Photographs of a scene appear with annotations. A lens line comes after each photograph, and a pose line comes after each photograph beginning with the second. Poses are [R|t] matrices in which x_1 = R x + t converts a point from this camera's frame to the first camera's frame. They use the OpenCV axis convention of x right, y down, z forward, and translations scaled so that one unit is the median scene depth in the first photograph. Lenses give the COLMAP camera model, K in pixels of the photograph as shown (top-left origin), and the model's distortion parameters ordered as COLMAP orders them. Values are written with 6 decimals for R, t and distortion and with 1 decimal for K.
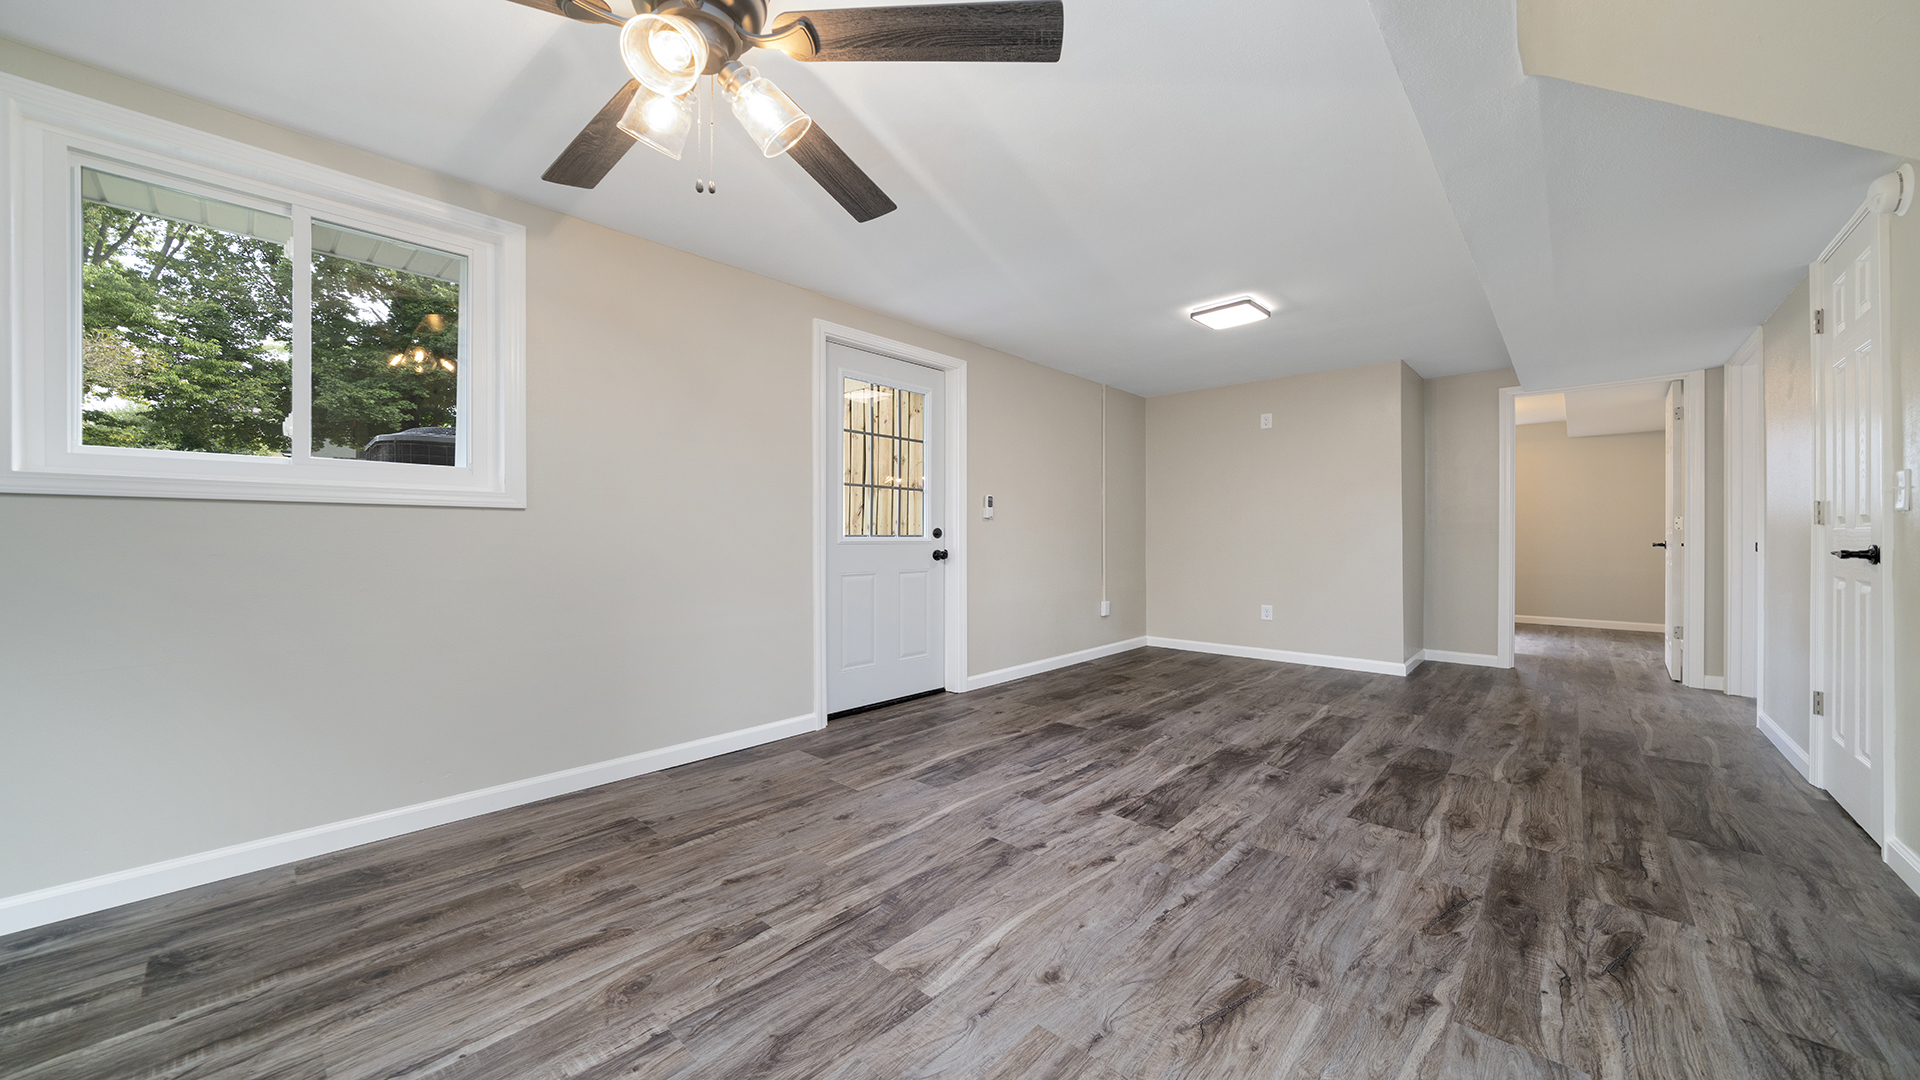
lens RADIAL K [[667.7, 0, 951.5], [0, 667.7, 541.3], [0, 0, 1]] dist [-0.000726, 0.000177]
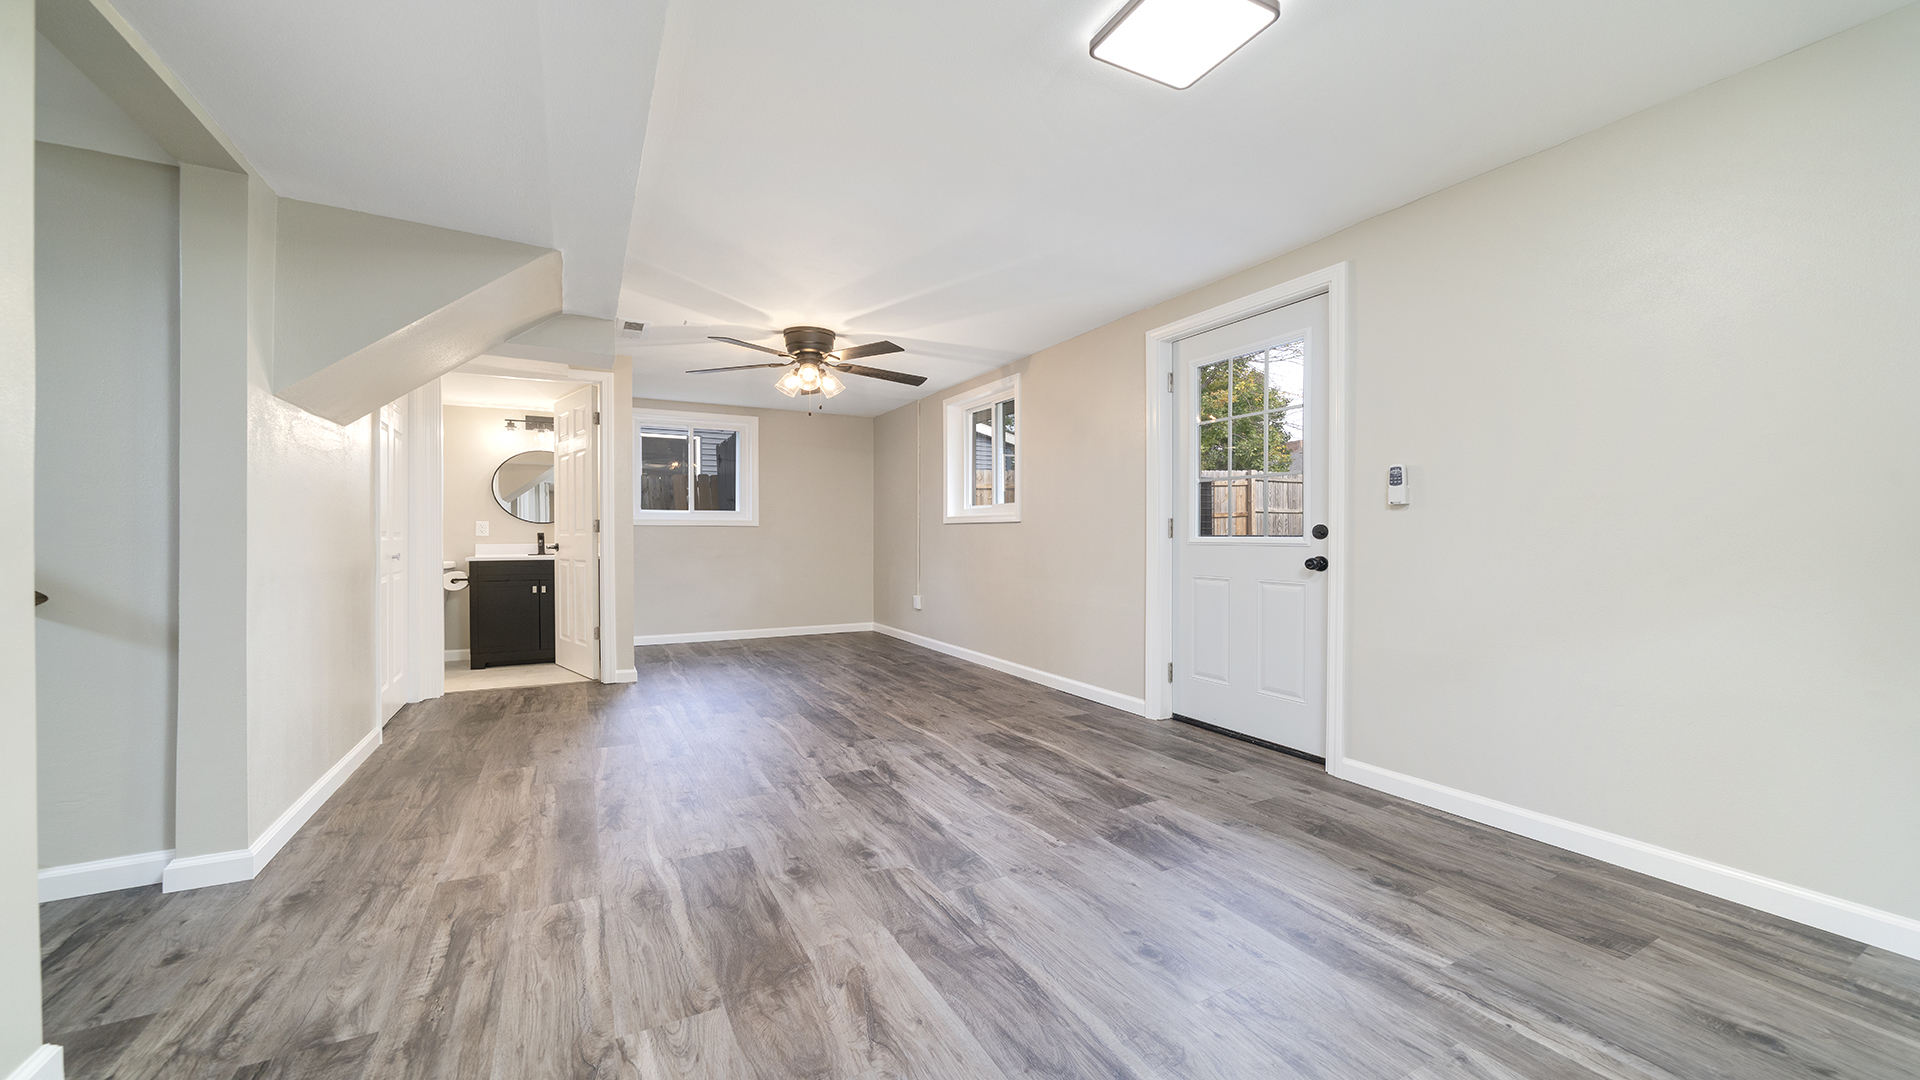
lens RADIAL K [[667.7, 0, 951.5], [0, 667.7, 541.3], [0, 0, 1]] dist [-0.000726, 0.000177]
pose [[-0.298654, 0.006549, -0.954339, 1.226642], [-0.007365, 0.999931, 0.009167, -0.009350], [0.954333, 0.009767, -0.298585, 1.373568]]
